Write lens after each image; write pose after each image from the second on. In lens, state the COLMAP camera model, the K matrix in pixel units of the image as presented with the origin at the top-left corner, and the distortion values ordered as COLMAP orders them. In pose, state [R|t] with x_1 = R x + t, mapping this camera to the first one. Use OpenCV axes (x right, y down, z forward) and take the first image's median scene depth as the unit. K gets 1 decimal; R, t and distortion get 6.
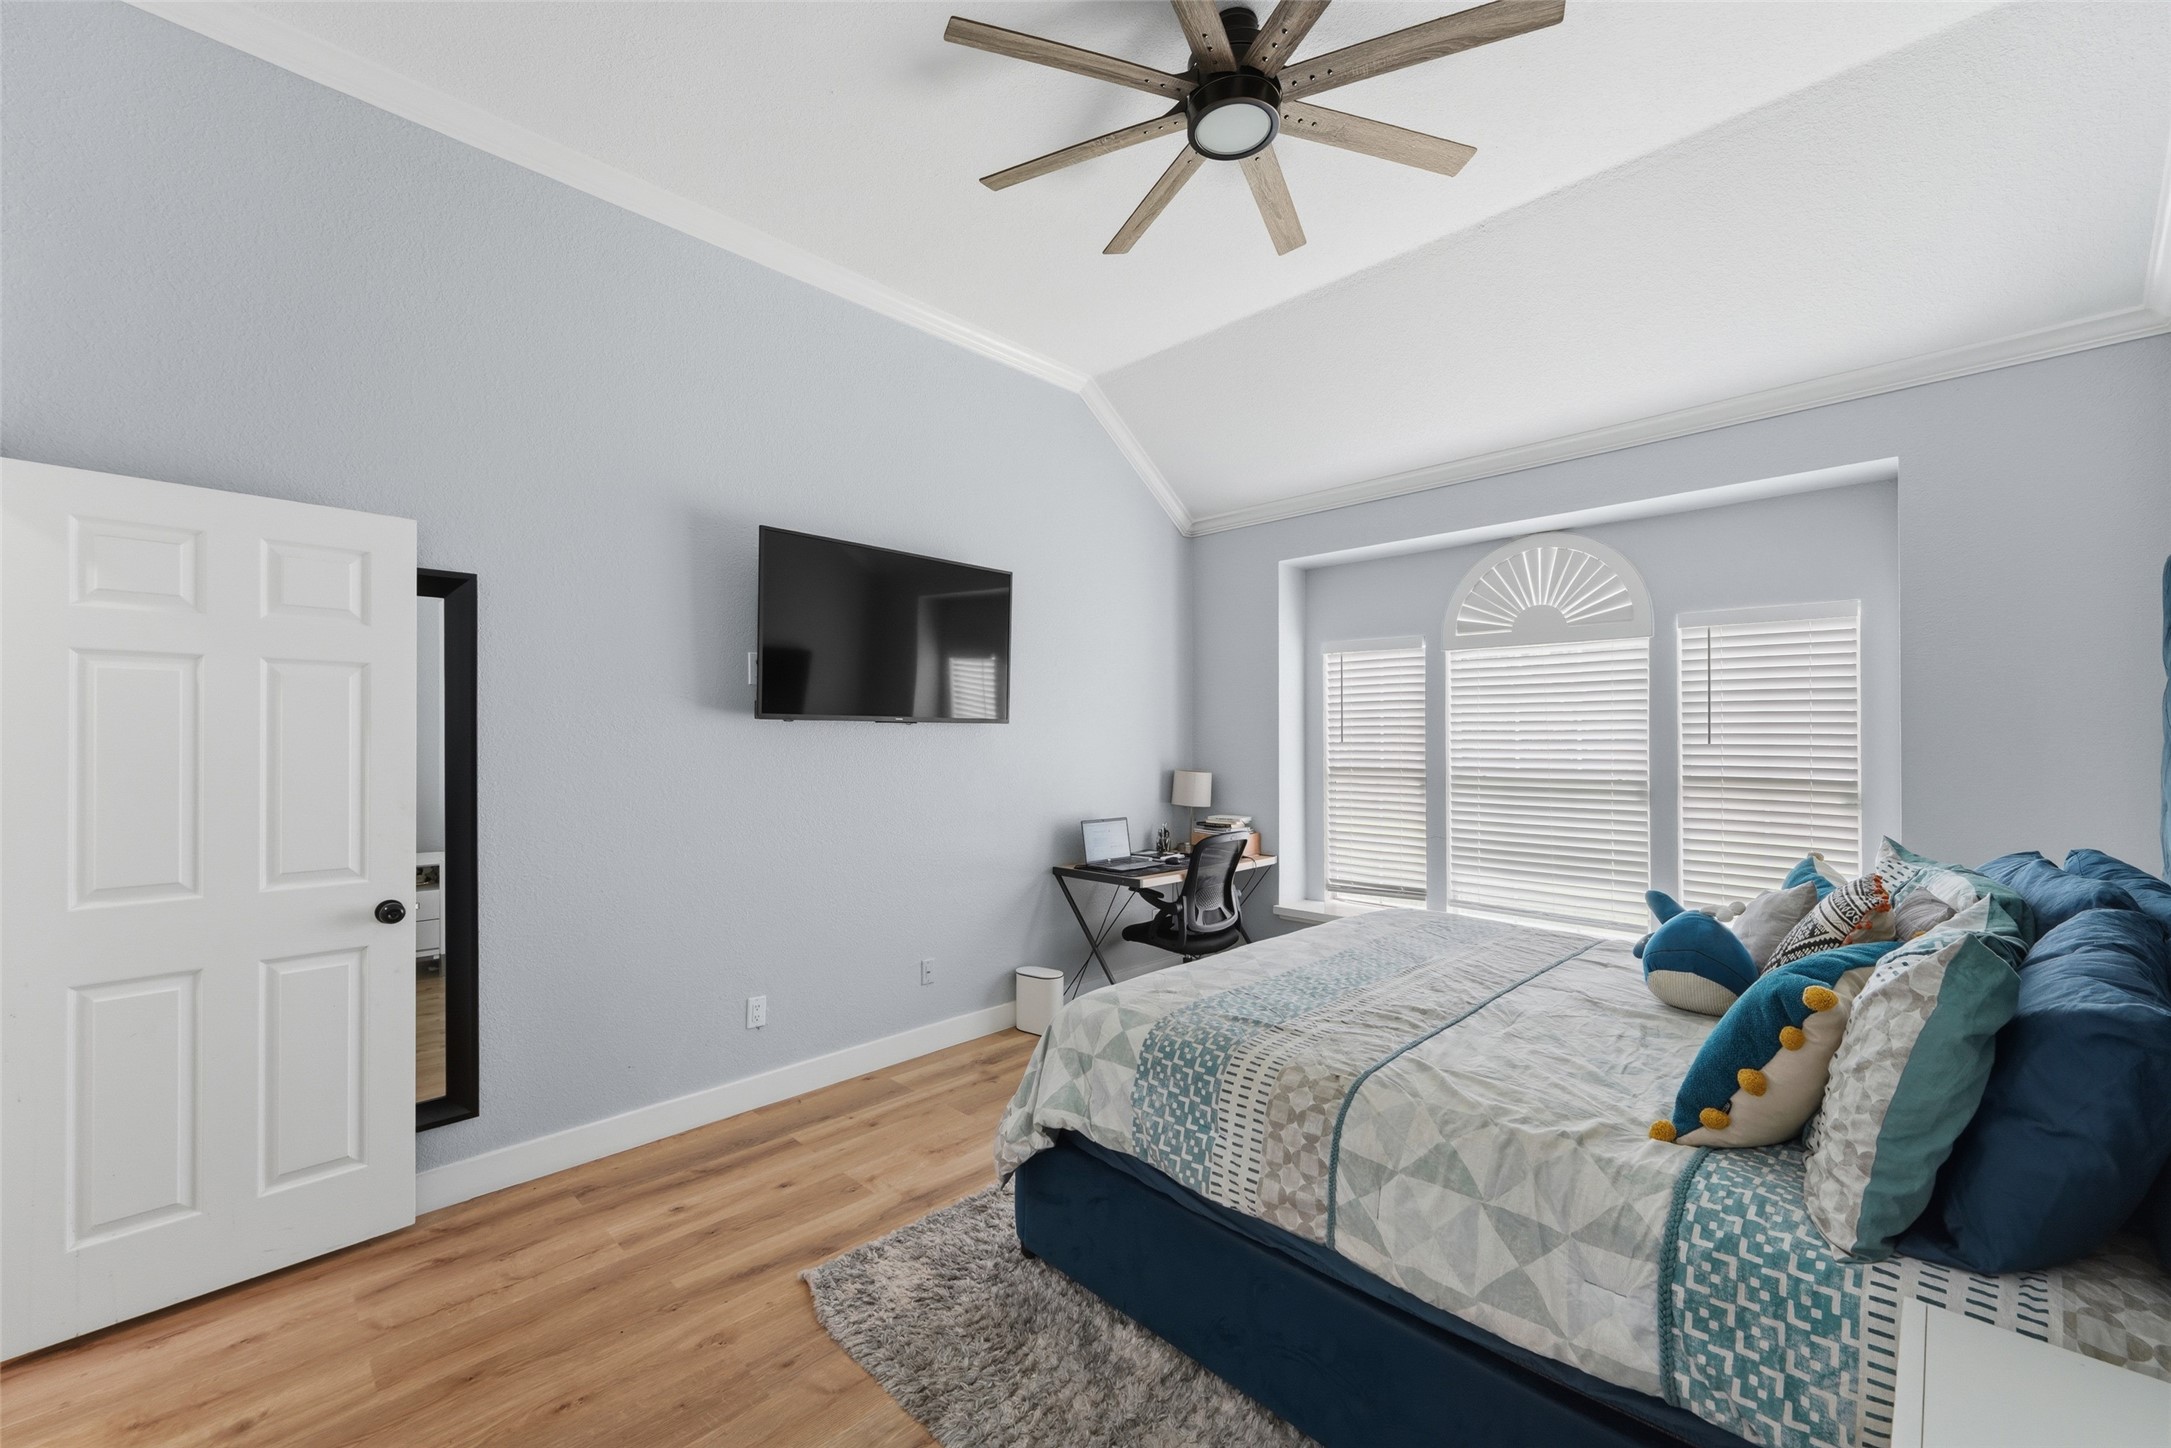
lens RADIAL K [[878.0, 0, 1081.3], [0, 878.0, 728.4], [0, 0, 1]] dist [0.008653, -0.001219]
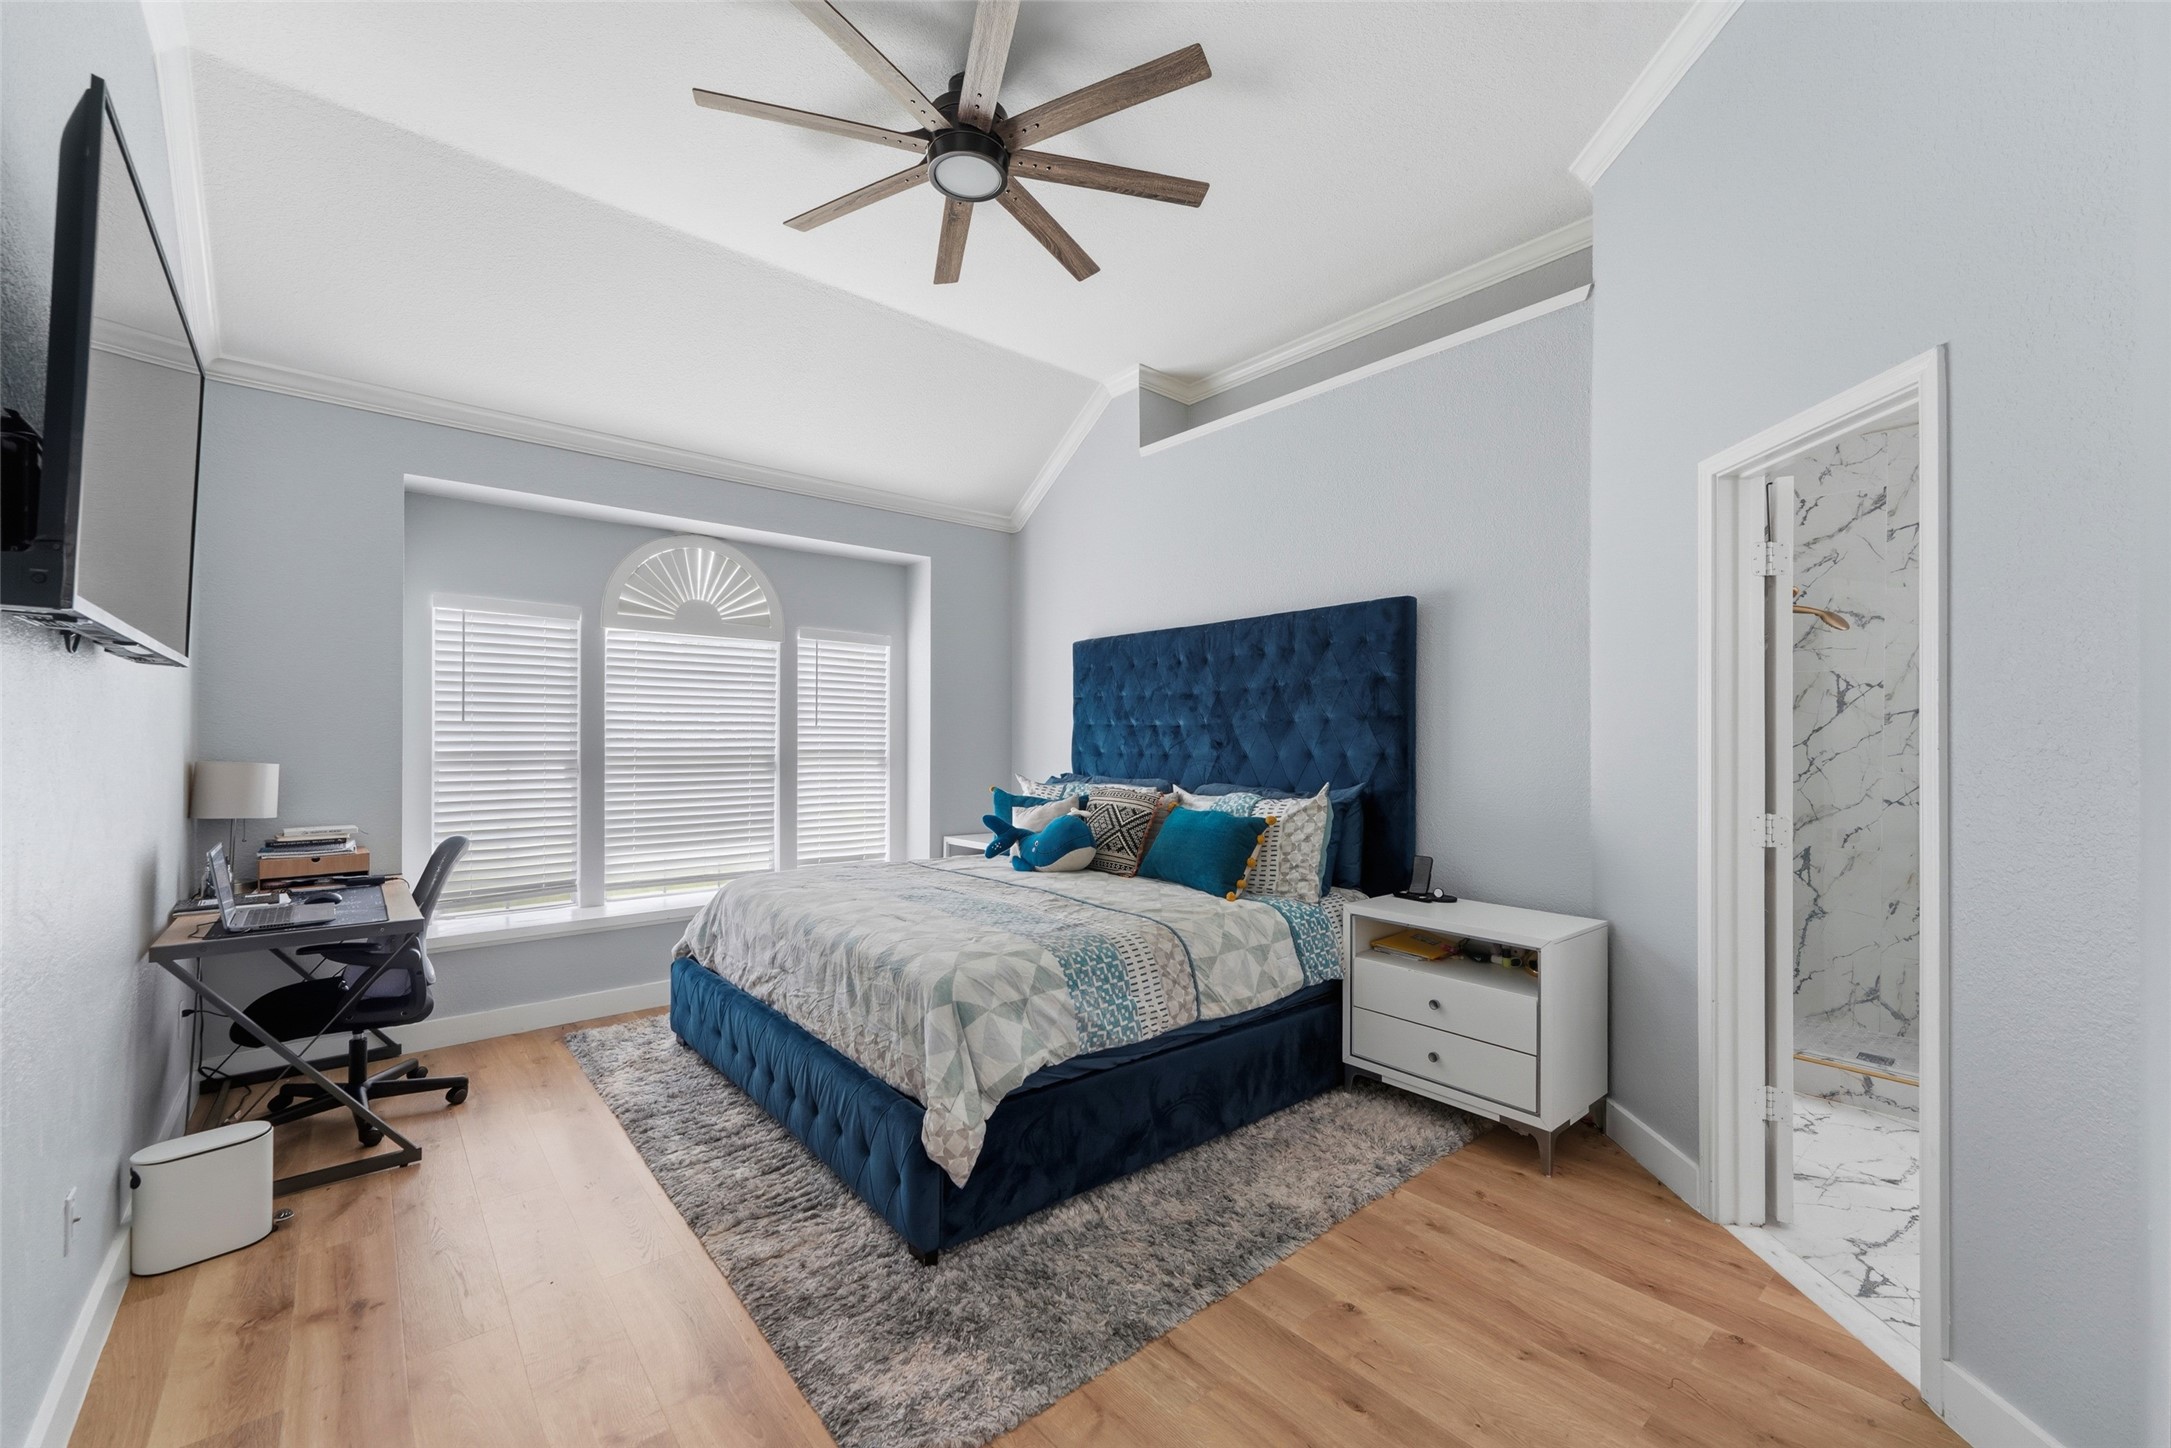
lens RADIAL K [[878.0, 0, 1080.5], [0, 878.0, 727.2], [0, 0, 1]] dist [0.008653, -0.001219]
pose [[0.070722, 0.013962, 0.997398, -0.613952], [-0.016174, 0.999787, -0.012848, 0.030057], [-0.997365, -0.015224, 0.070933, 0.495469]]
